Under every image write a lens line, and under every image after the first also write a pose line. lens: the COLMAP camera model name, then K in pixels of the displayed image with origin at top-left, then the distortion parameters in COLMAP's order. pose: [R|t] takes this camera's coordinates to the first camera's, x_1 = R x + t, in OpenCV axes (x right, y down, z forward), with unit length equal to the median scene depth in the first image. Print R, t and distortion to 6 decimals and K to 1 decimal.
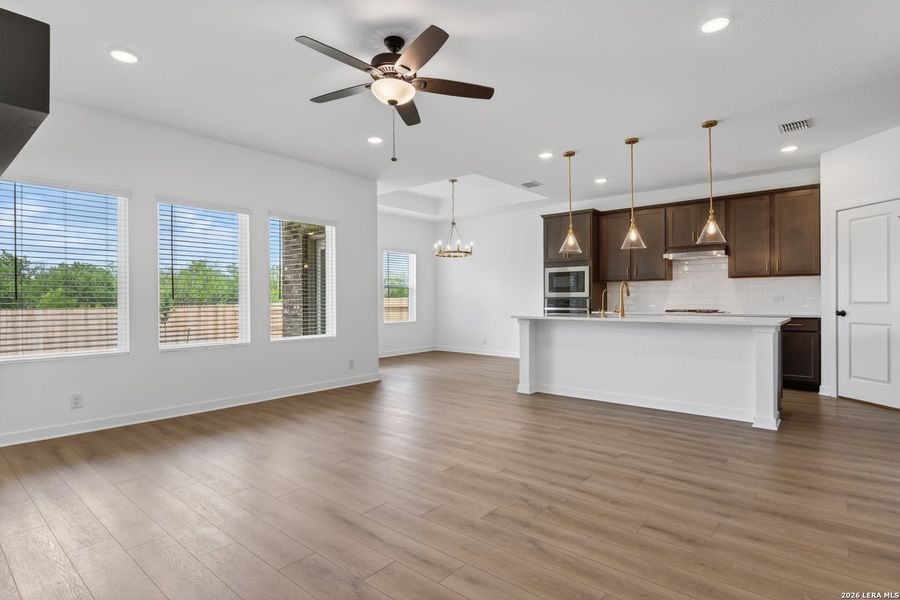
lens RADIAL K [[457.4, 0, 455.3], [0, 457.4, 302.9], [0, 0, 1]] dist [0.000086, 0.003144]
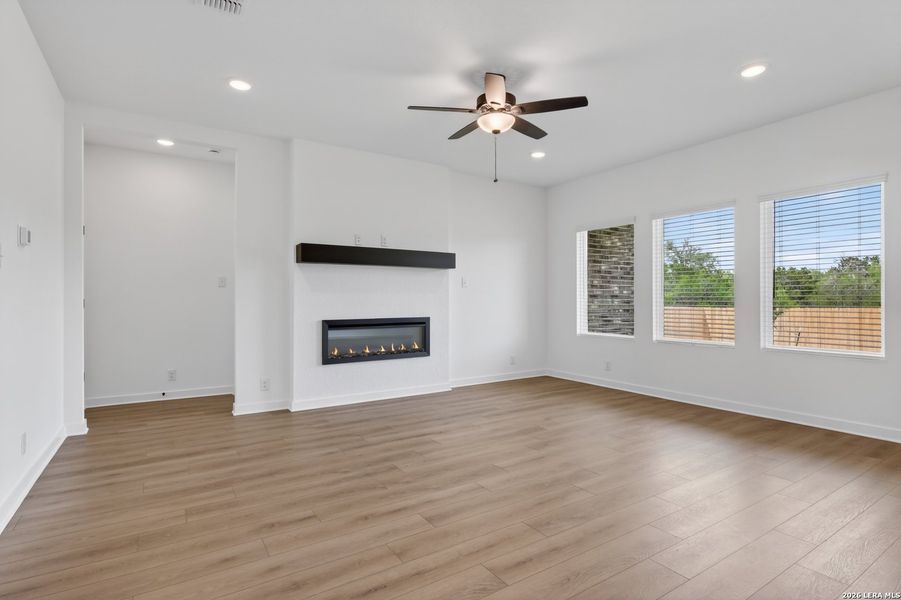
lens RADIAL K [[457.9, 0, 448.8], [0, 457.9, 300.1], [0, 0, 1]] dist [0.000086, 0.003144]
pose [[-0.298127, 0.003268, -0.954520, 0.522560], [-0.003730, 0.999983, 0.004589, -0.006100], [0.954519, 0.004928, -0.298110, 0.633473]]
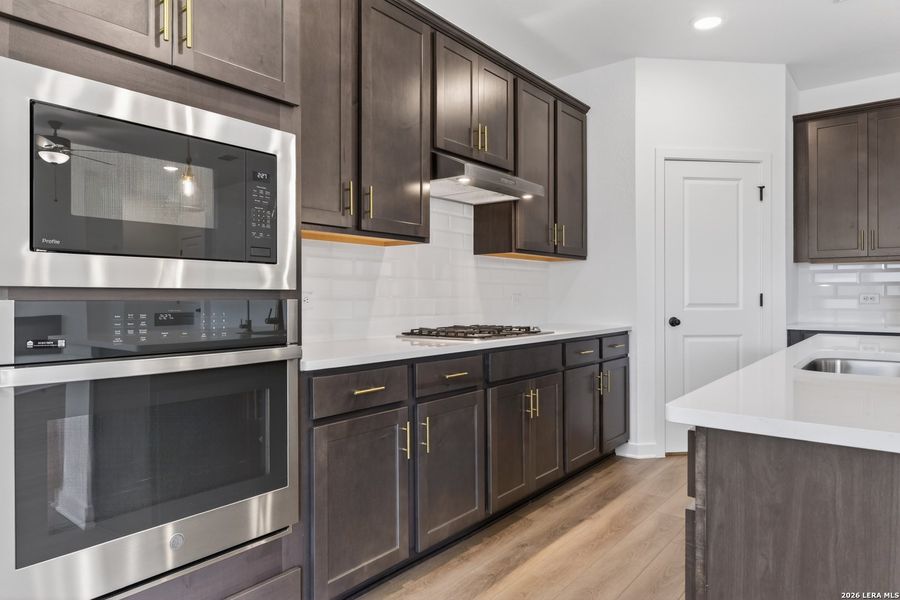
lens RADIAL K [[569.1, 0, 436.1], [0, 569.1, 297.6], [0, 0, 1]] dist [-0.008604, 0.001759]
pose [[-0.005730, 0.004392, 0.999974, 0.051899], [0.010154, 0.999939, -0.004334, -0.009771], [-0.999932, 0.010129, -0.005775, 1.187531]]
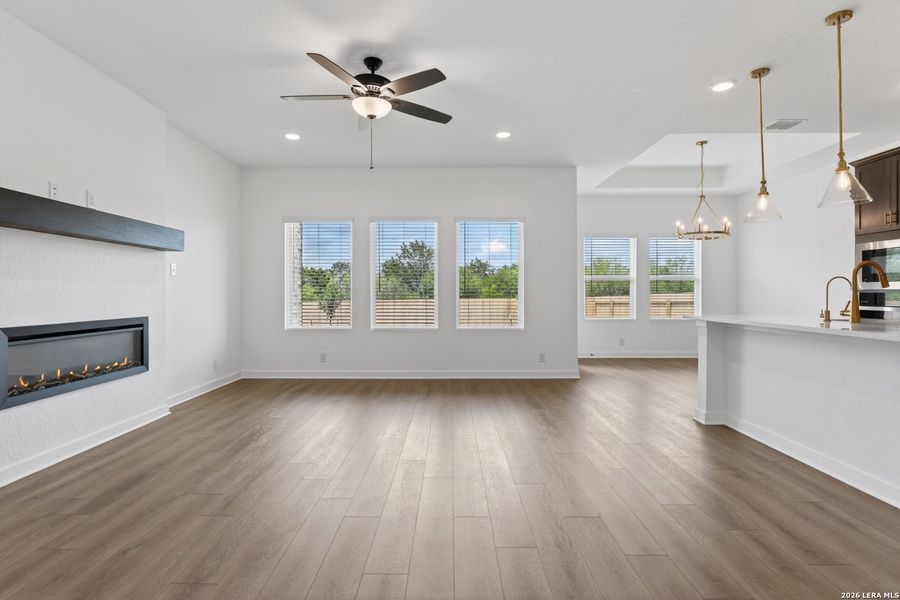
lens RADIAL K [[457.4, 0, 456.2], [0, 457.4, 295.5], [0, 0, 1]] dist [0.000086, 0.003144]
pose [[0.649582, 0.007875, -0.760251, 0.435440], [-0.007961, 0.999962, 0.003556, -0.003523], [0.760250, 0.003743, 0.649620, 0.221509]]
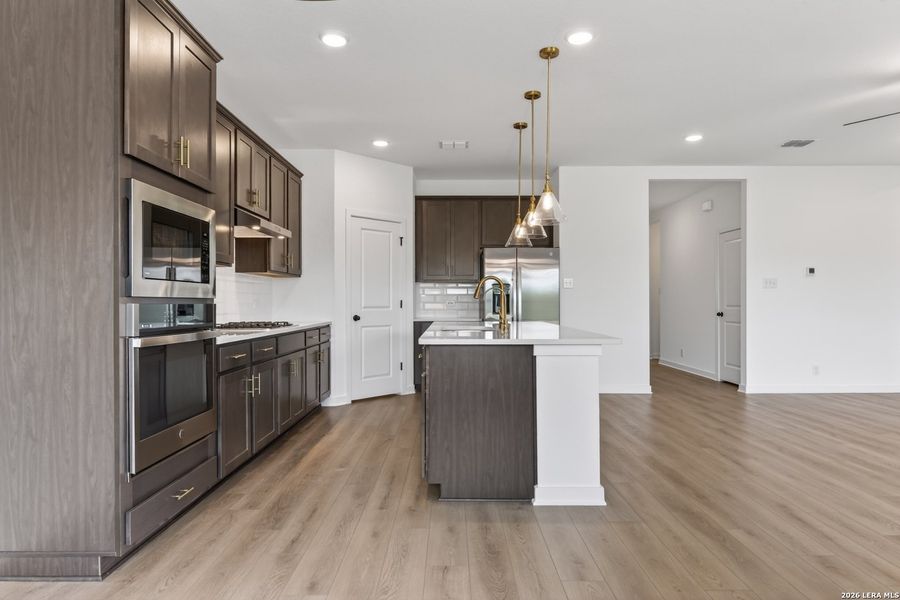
lens RADIAL K [[538.2, 0, 443.7], [0, 538.2, 296.2], [0, 0, 1]] dist [0.002258, -0.001503]
pose [[-0.625854, 0.014017, 0.779814, -0.185169], [0.010214, 0.999900, -0.009775, -0.010865], [-0.779873, 0.001848, -0.625935, 1.419822]]
